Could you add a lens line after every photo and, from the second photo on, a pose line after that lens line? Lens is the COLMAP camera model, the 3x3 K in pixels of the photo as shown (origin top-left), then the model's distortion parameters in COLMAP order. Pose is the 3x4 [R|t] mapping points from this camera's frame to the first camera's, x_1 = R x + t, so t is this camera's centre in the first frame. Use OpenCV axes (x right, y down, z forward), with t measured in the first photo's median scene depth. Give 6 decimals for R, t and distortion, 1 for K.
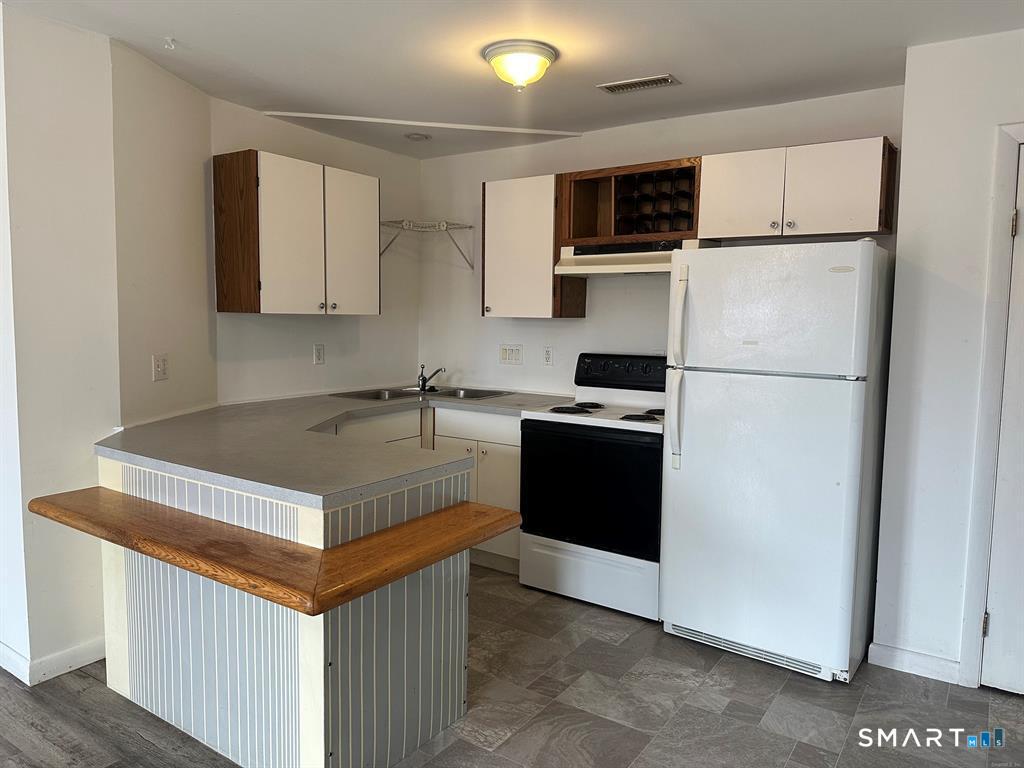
lens RADIAL K [[722.1, 0, 521.5], [0, 722.1, 360.9], [0, 0, 1]] dist [0.031221, -0.047337]
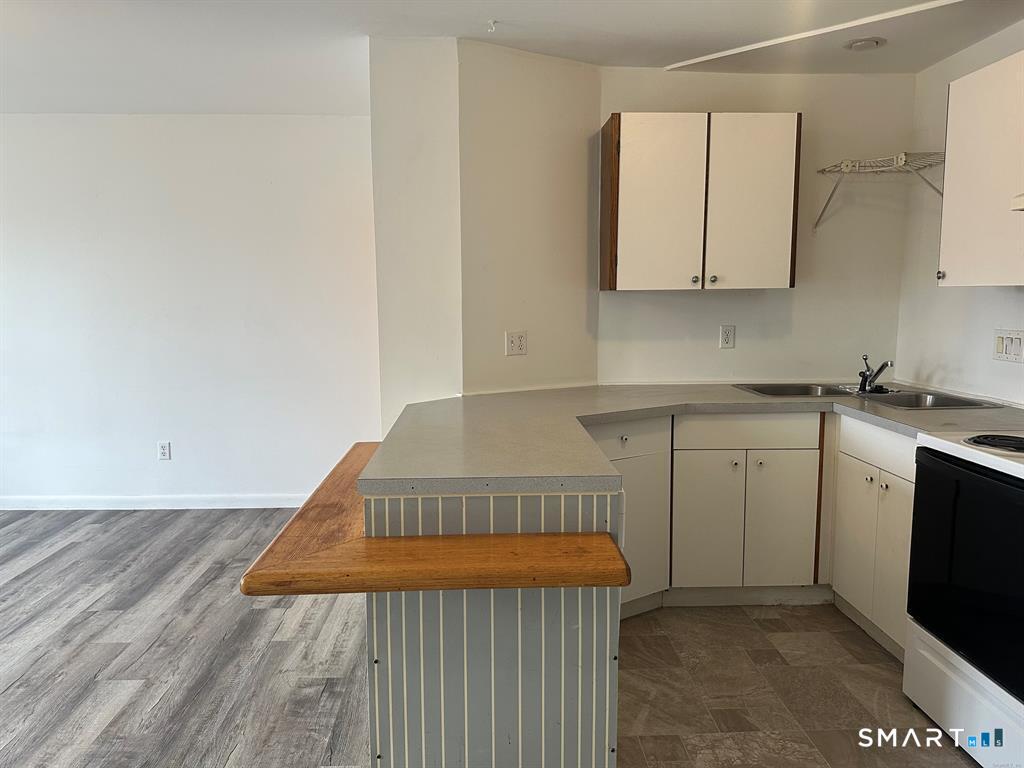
lens RADIAL K [[722.1, 0, 505.7], [0, 722.1, 370.2], [0, 0, 1]] dist [0.031221, -0.047337]
pose [[0.576901, 0.064111, -0.814294, 0.307525], [-0.039303, 0.997939, 0.050724, -0.003403], [0.815868, 0.002741, 0.578231, 0.329704]]
